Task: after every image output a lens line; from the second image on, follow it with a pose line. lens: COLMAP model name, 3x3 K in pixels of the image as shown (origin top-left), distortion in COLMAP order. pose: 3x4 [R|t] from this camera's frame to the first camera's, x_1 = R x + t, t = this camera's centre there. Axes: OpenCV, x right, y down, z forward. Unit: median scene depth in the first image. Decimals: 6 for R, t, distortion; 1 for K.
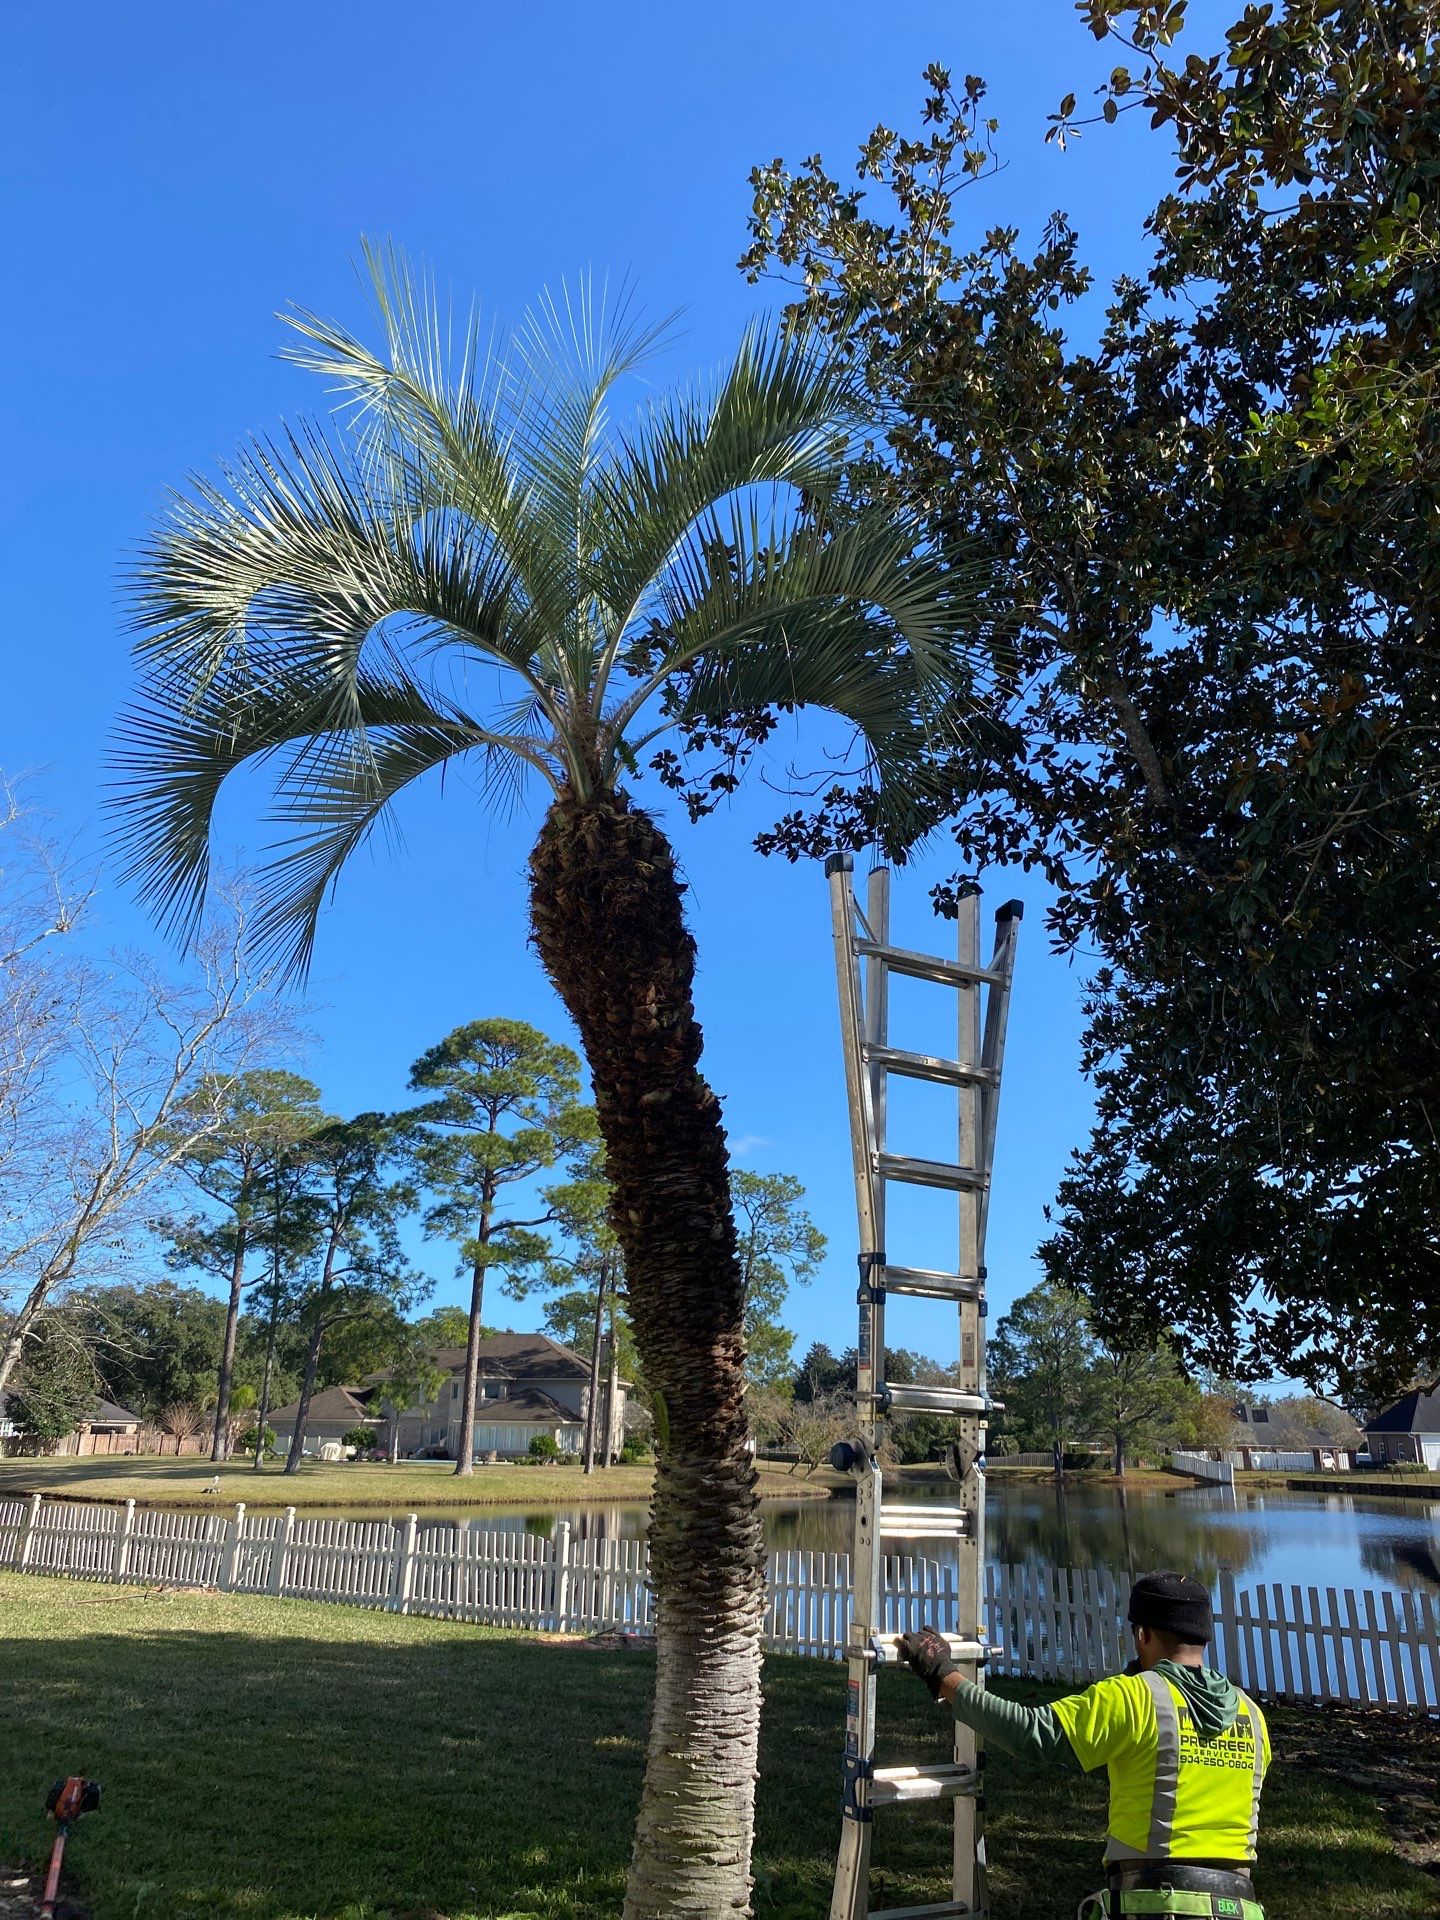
lens RADIAL K [[1469.4, 0, 754.1], [0, 1469.4, 906.6], [0, 0, 1]] dist [0.075402, -0.151399]
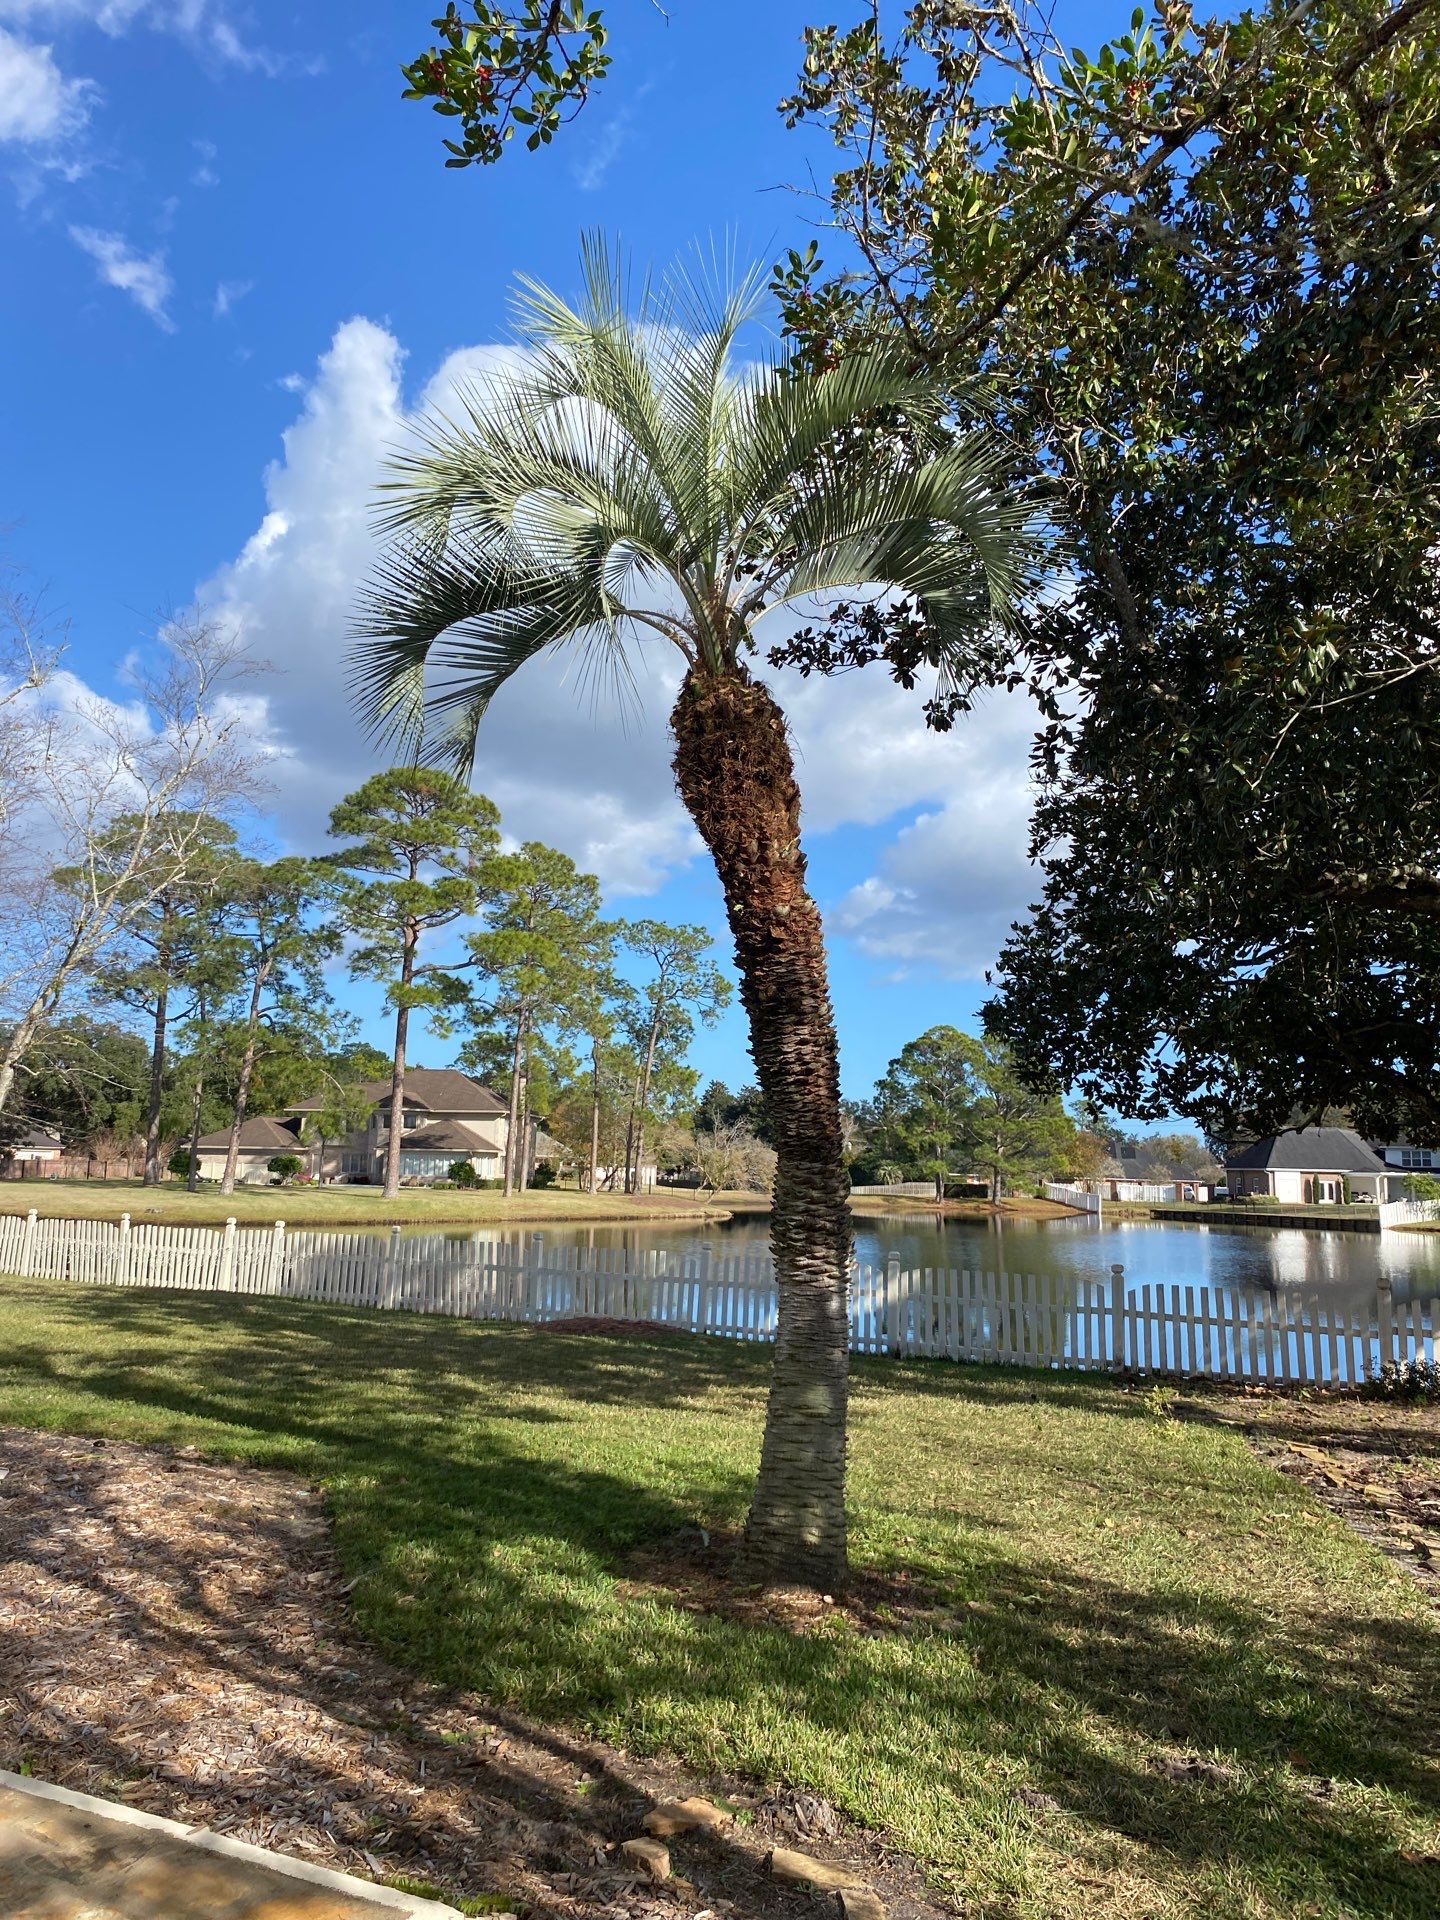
lens RADIAL K [[1469.4, 0, 754.1], [0, 1469.4, 906.6], [0, 0, 1]] dist [0.075402, -0.151399]
pose [[0.997311, 0.020196, 0.070443, -0.015326], [-0.031790, 0.985347, 0.167571, -0.007640], [-0.066026, -0.169360, 0.983340, -0.024014]]
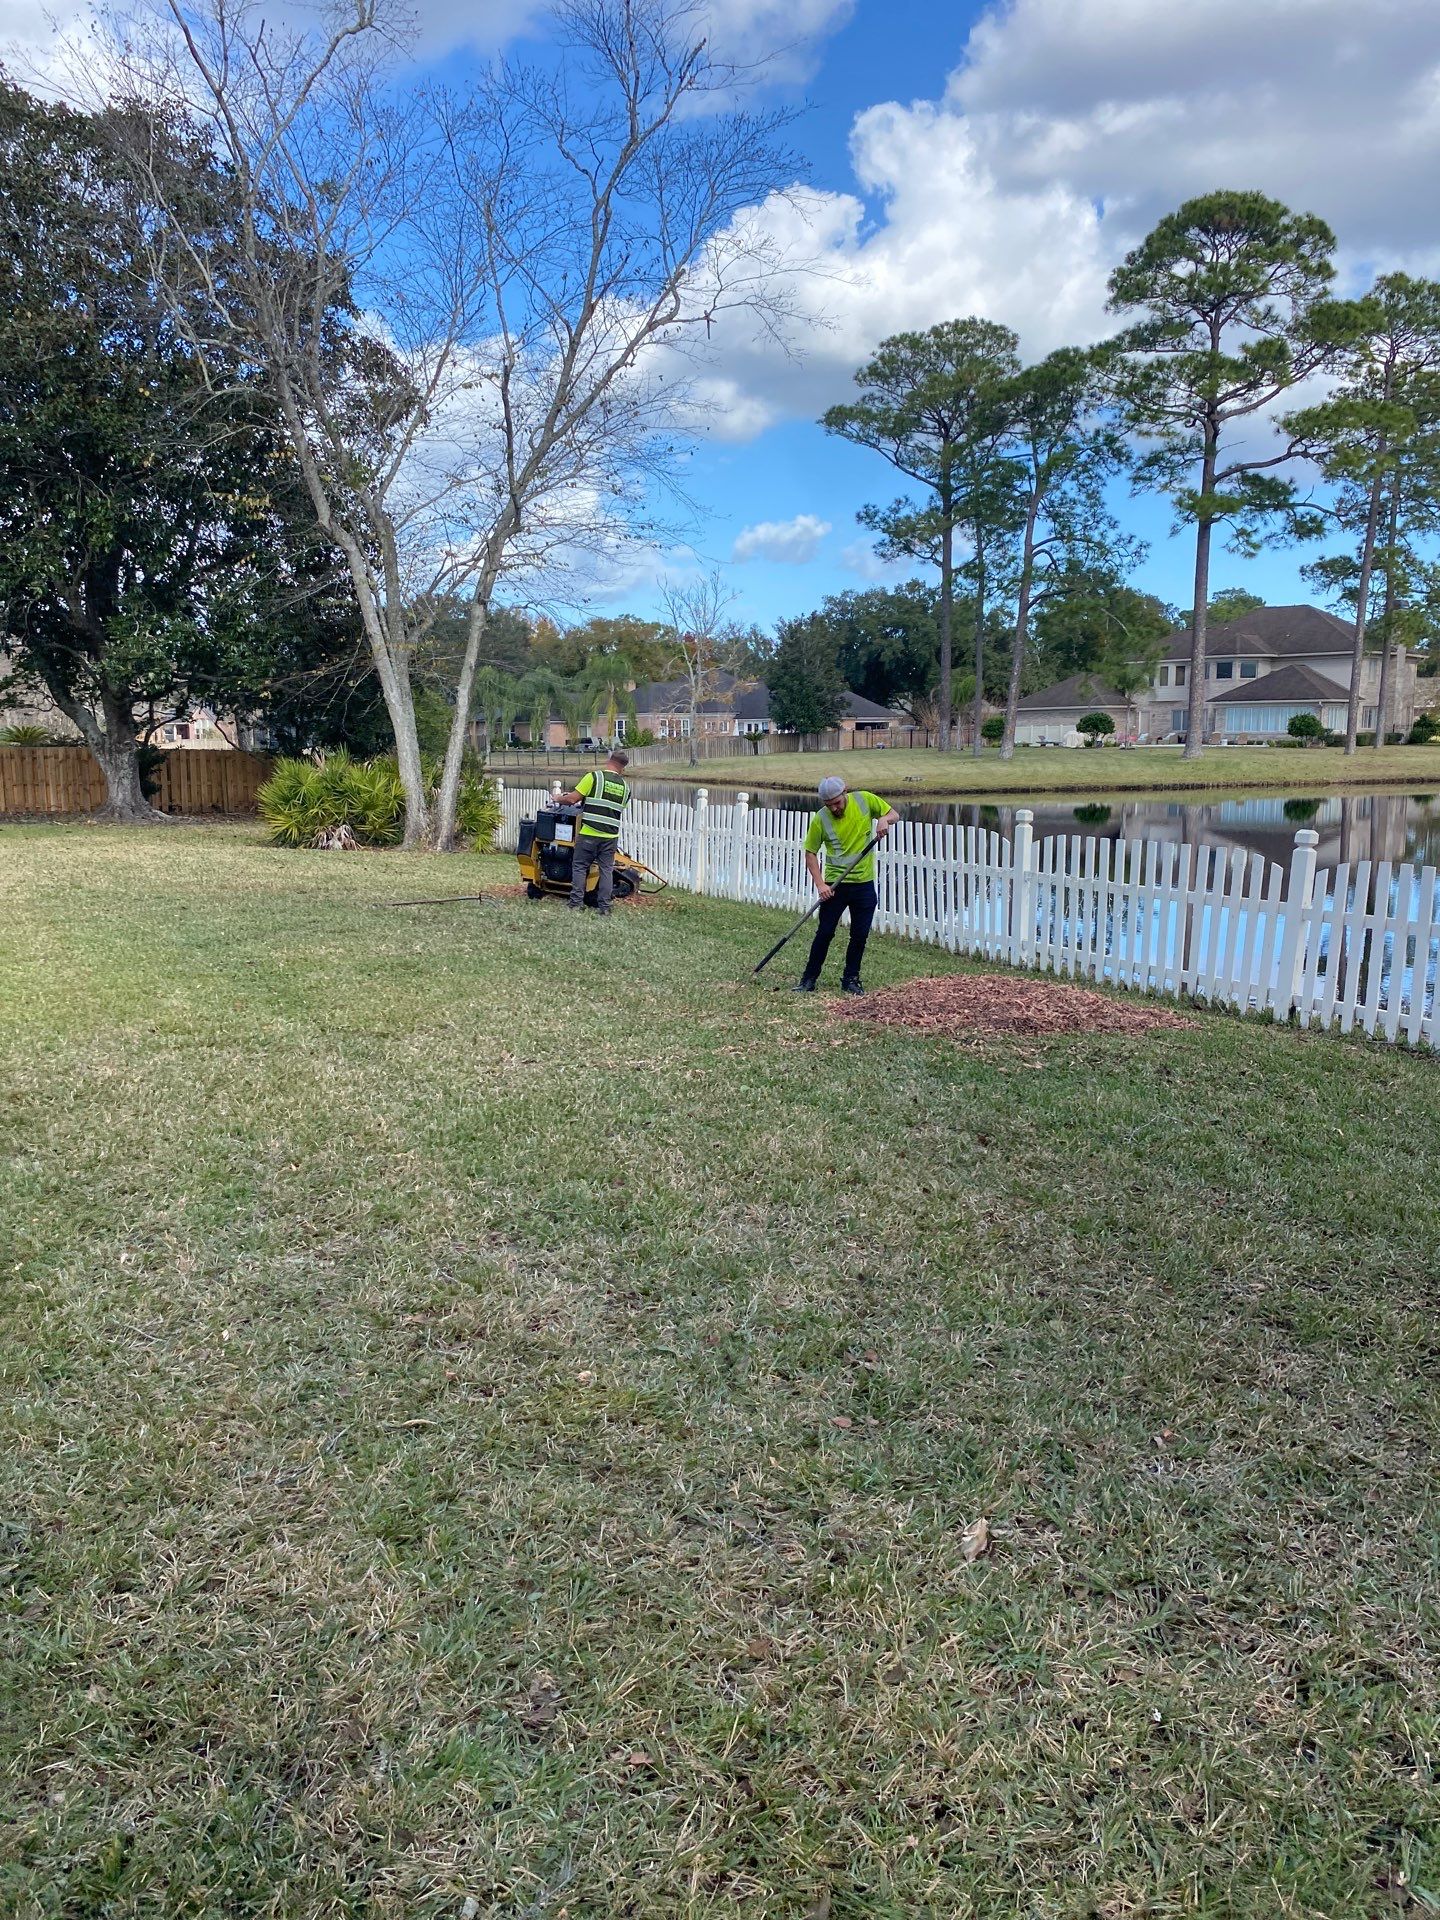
lens RADIAL K [[1524.8, 0, 723.3], [0, 1524.8, 1014.6], [0, 0, 1]] dist [-0.008851, 0.004925]
pose [[0.866785, 0.060973, -0.494941, 0.021450], [0.197055, 0.869845, 0.452259, 0.044909], [0.458097, -0.489542, 0.741954, 0.108754]]
